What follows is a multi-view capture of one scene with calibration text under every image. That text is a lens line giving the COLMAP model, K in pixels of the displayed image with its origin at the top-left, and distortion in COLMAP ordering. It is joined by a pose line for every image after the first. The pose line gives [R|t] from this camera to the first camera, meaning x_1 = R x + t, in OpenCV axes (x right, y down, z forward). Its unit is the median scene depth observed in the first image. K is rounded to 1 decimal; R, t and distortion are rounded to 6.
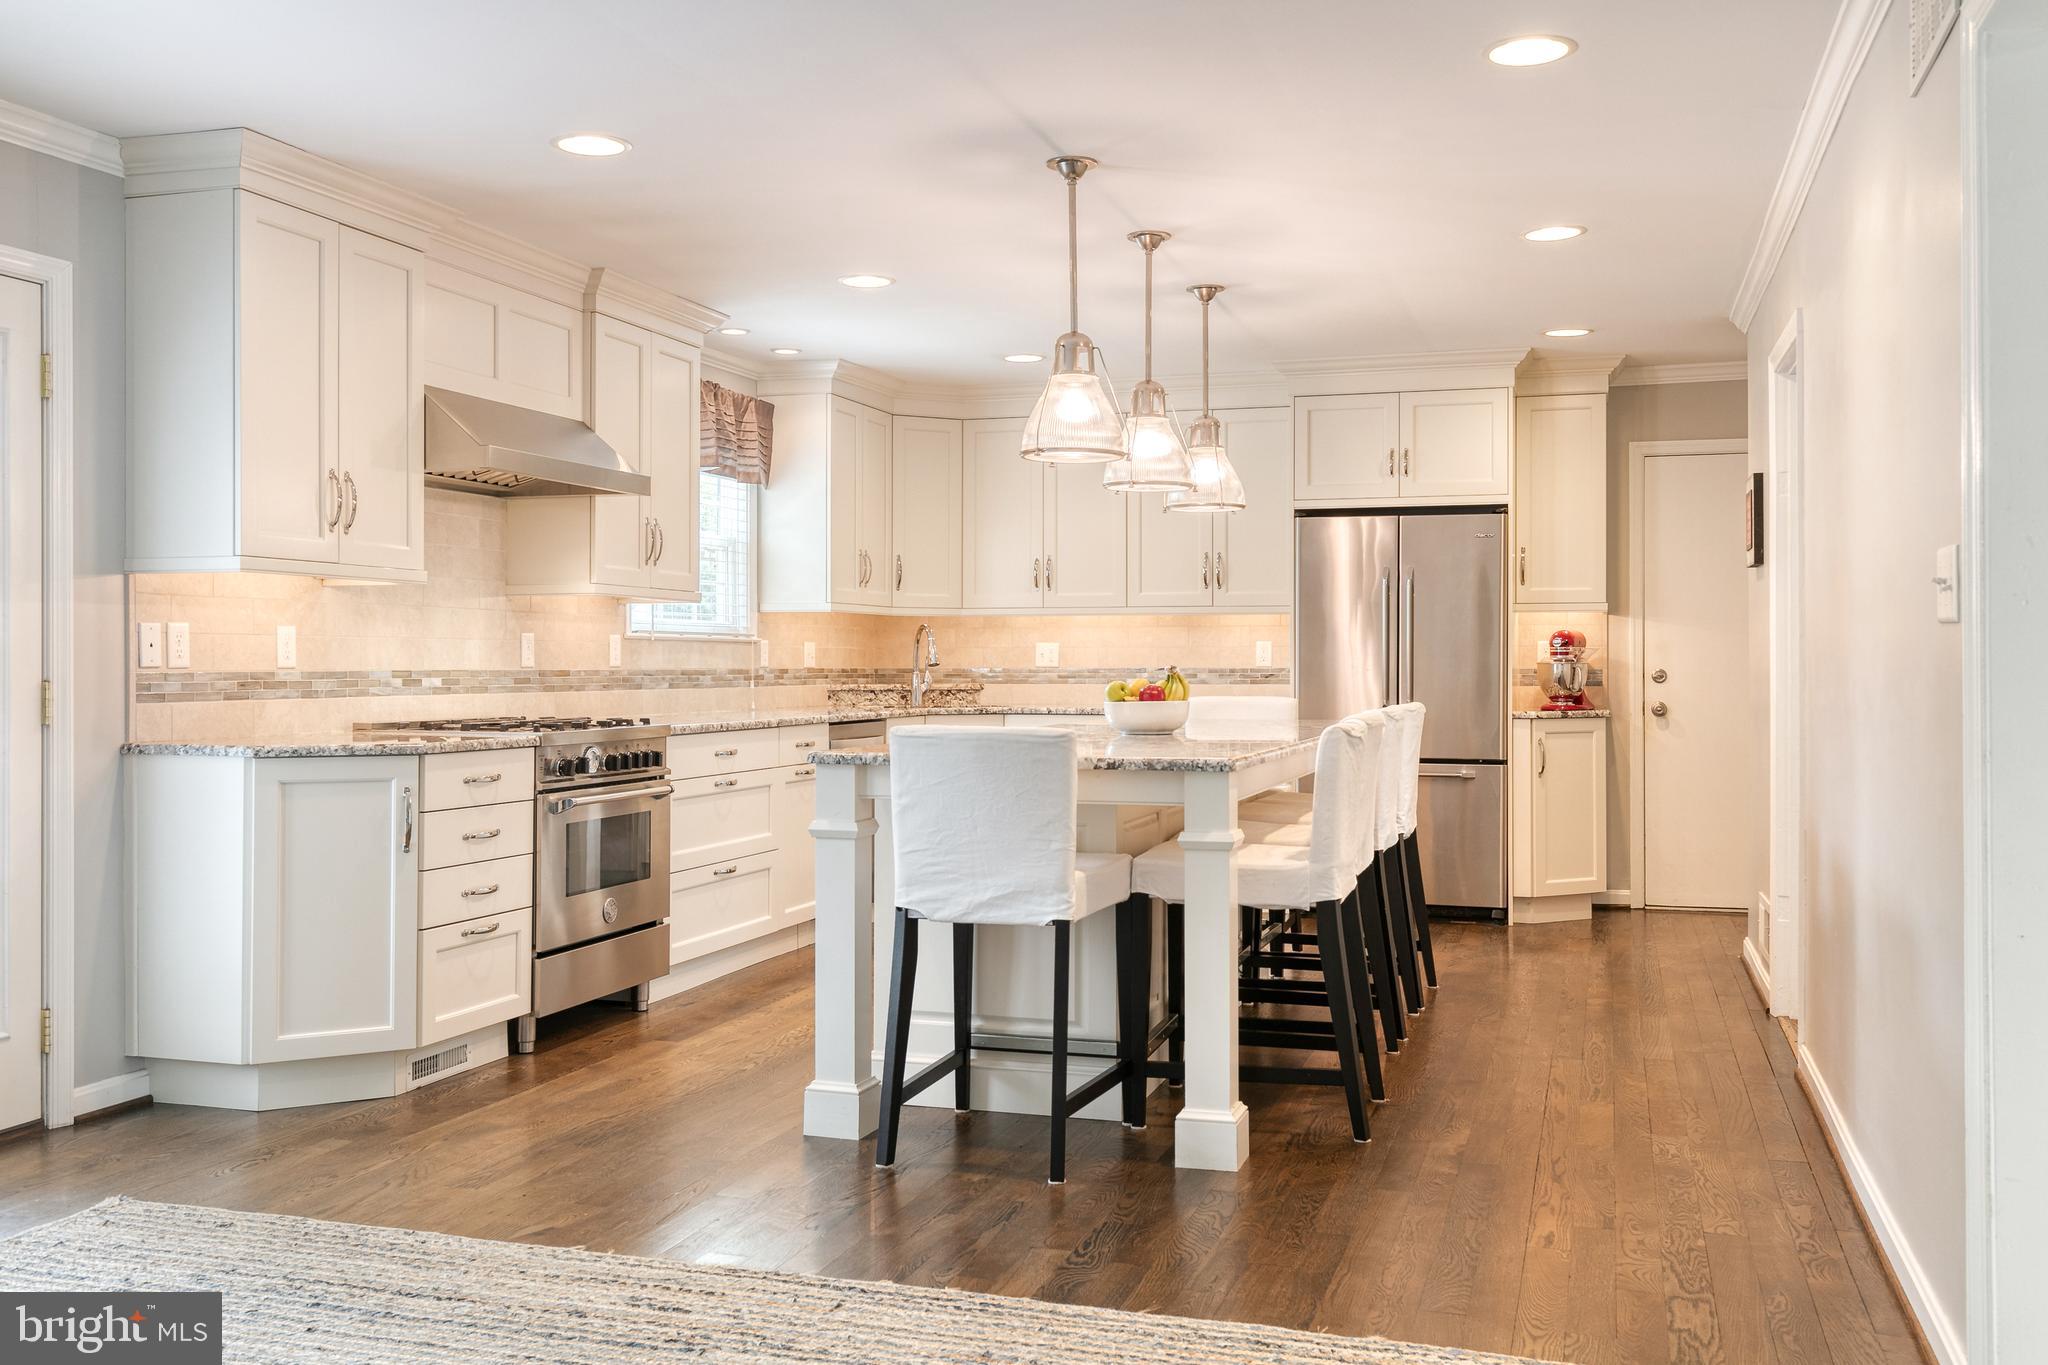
lens RADIAL K [[1805.2, 0, 1038.8], [0, 1805.2, 649.5], [0, 0, 1]] dist [0.010117, -0.002764]
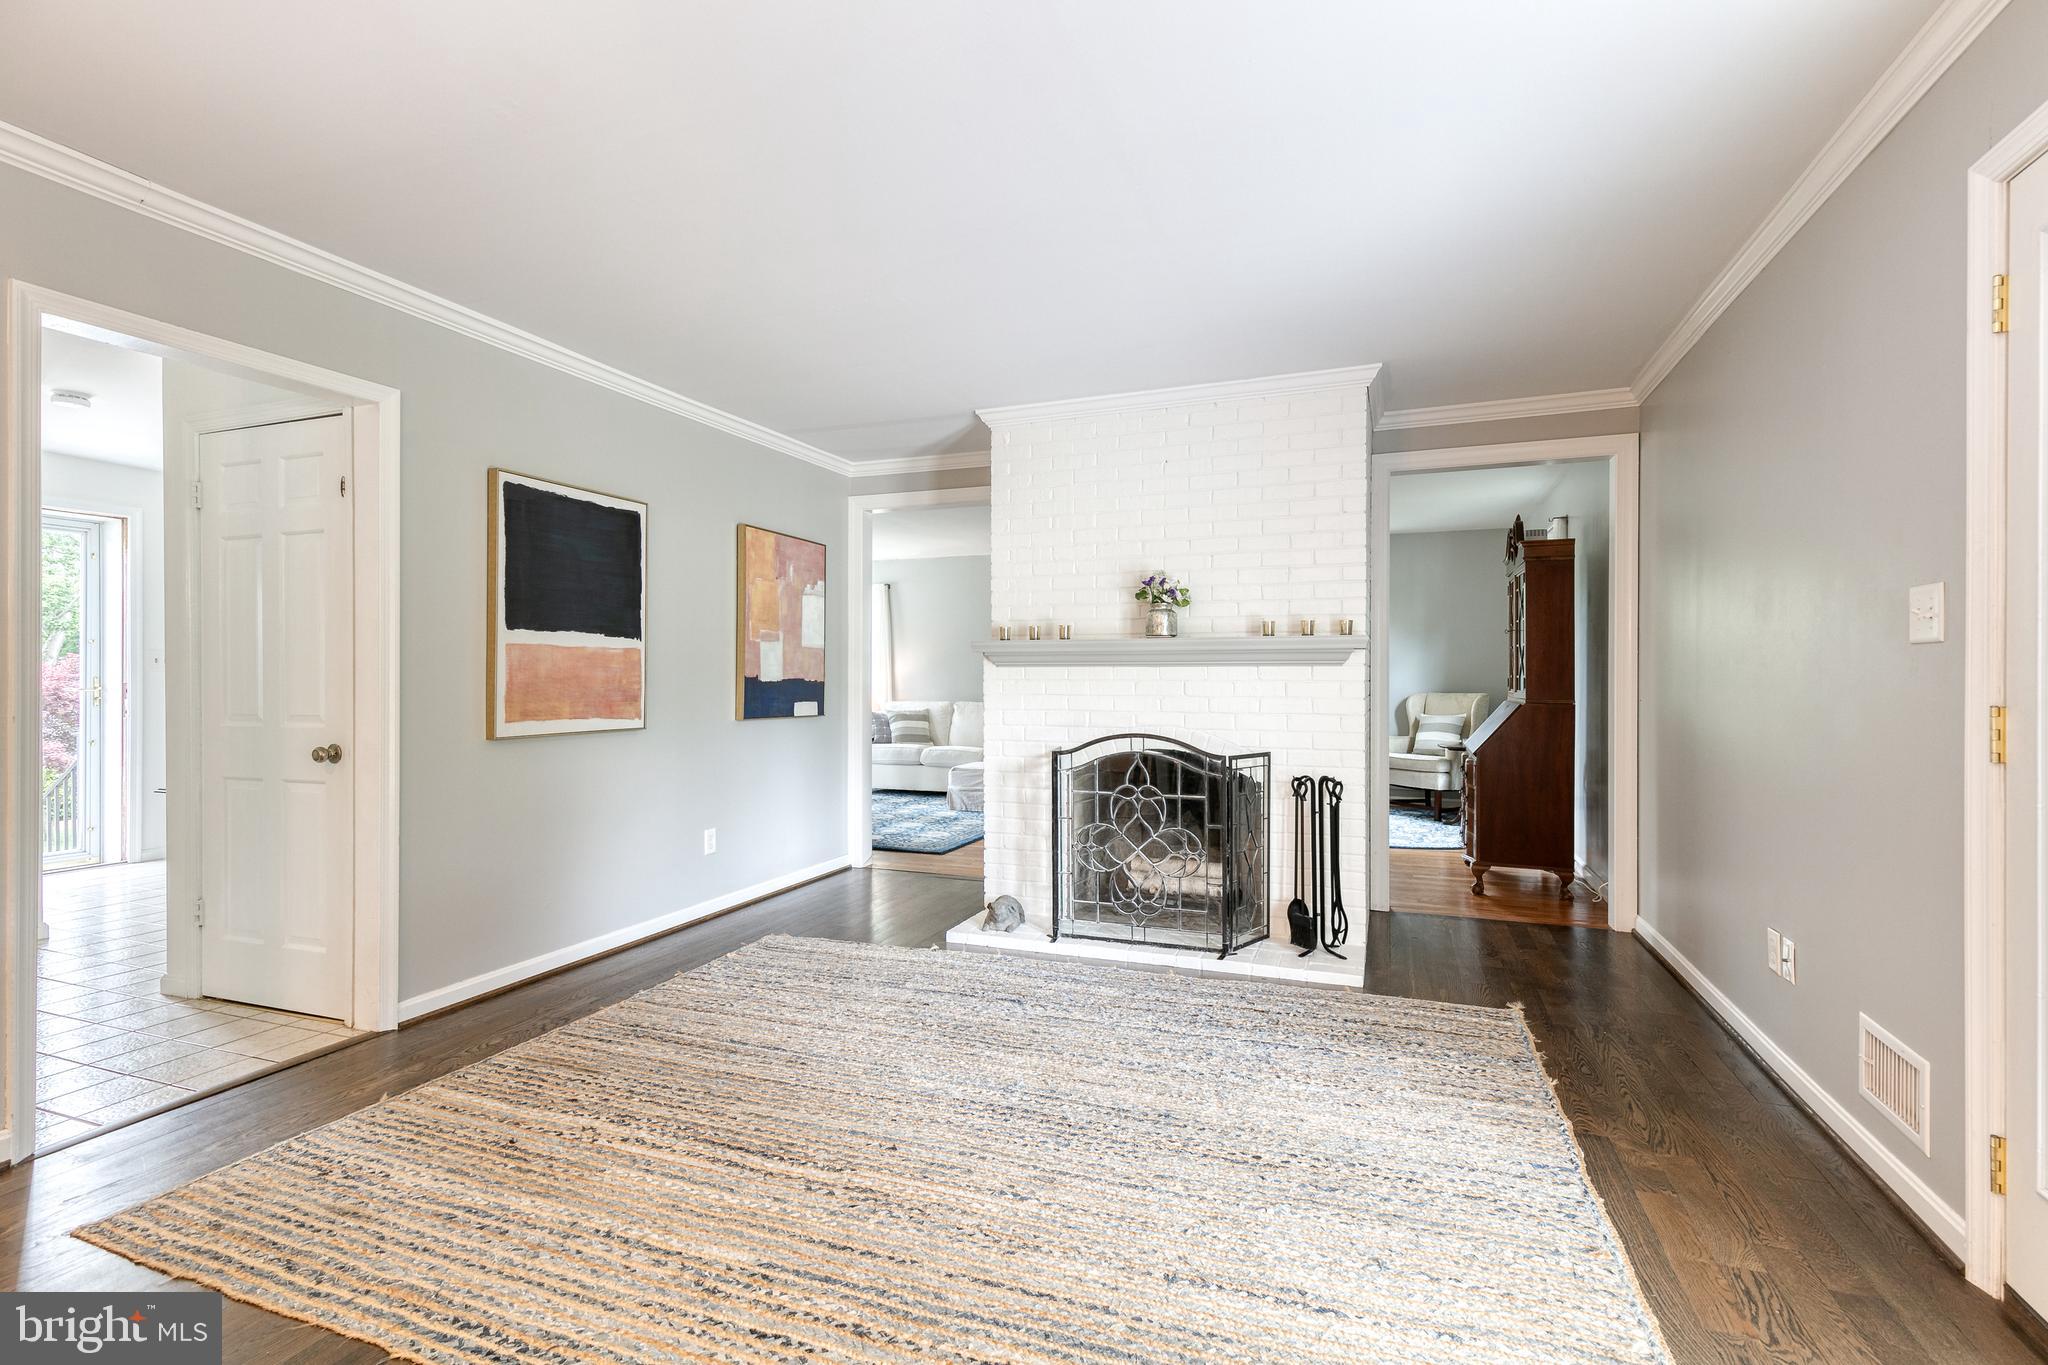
lens RADIAL K [[918.8, 0, 1053.4], [0, 918.8, 675.6], [0, 0, 1]] dist [0.009903, -0.000492]
pose [[-0.998644, 0.001520, 0.052034, -0.228962], [0.001239, 0.999984, -0.005445, 0.002607], [-0.052042, -0.005373, -0.998630, 0.885364]]
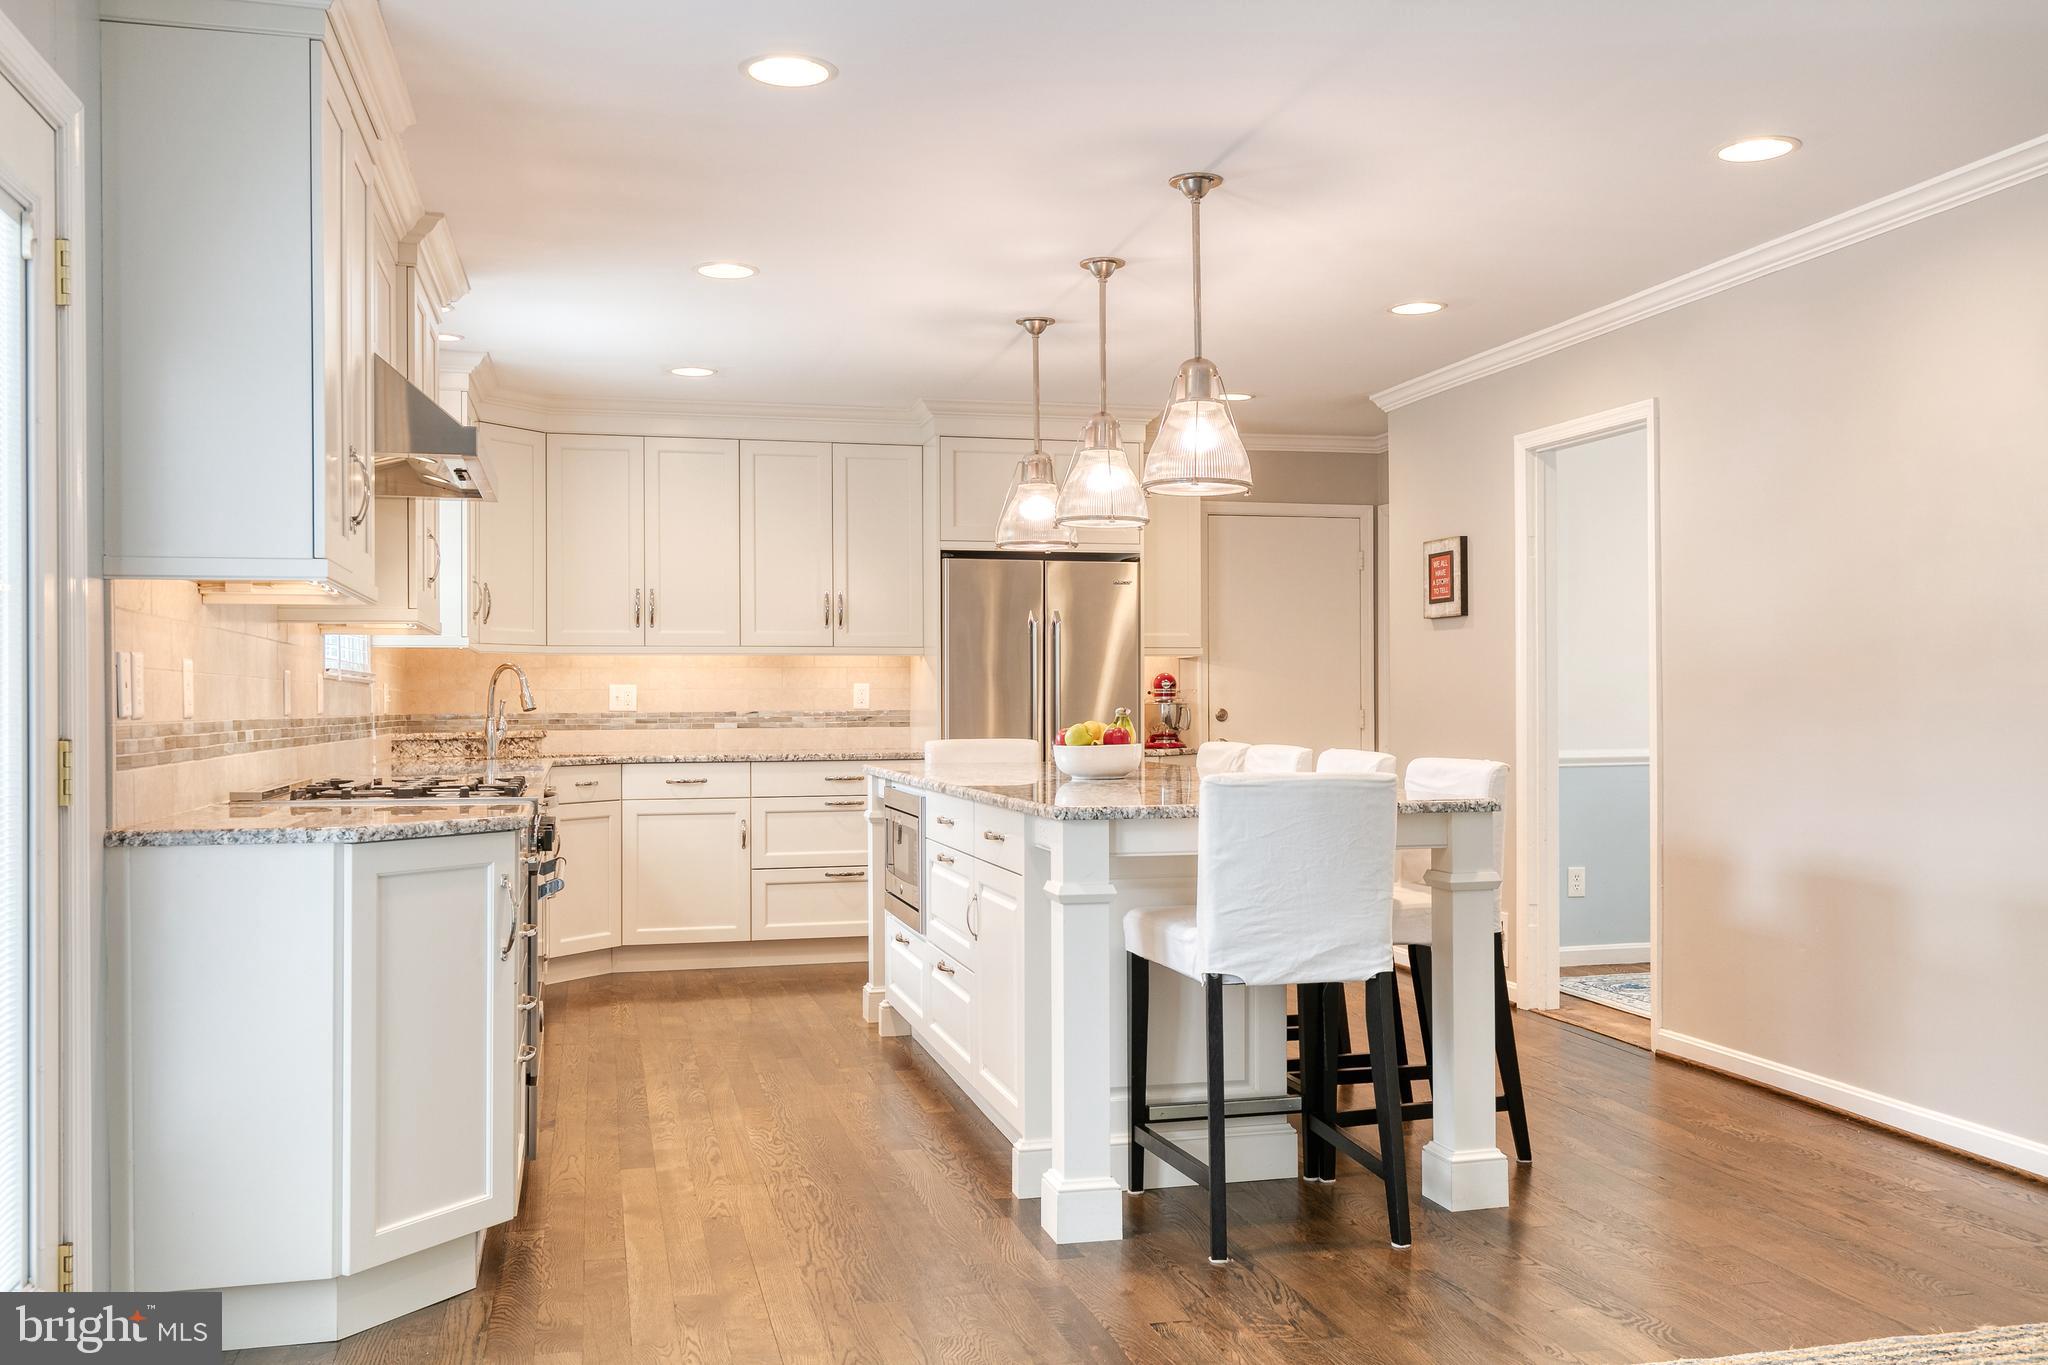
lens RADIAL K [[1765.4, 0, 1036.9], [0, 1765.4, 677.0], [0, 0, 1]] dist [0.005284, -0.001768]
pose [[0.851188, 0.003293, 0.524851, -0.482700], [0.001317, 0.999964, -0.008409, 0.000466], [-0.524860, 0.007849, 0.851153, 0.224594]]
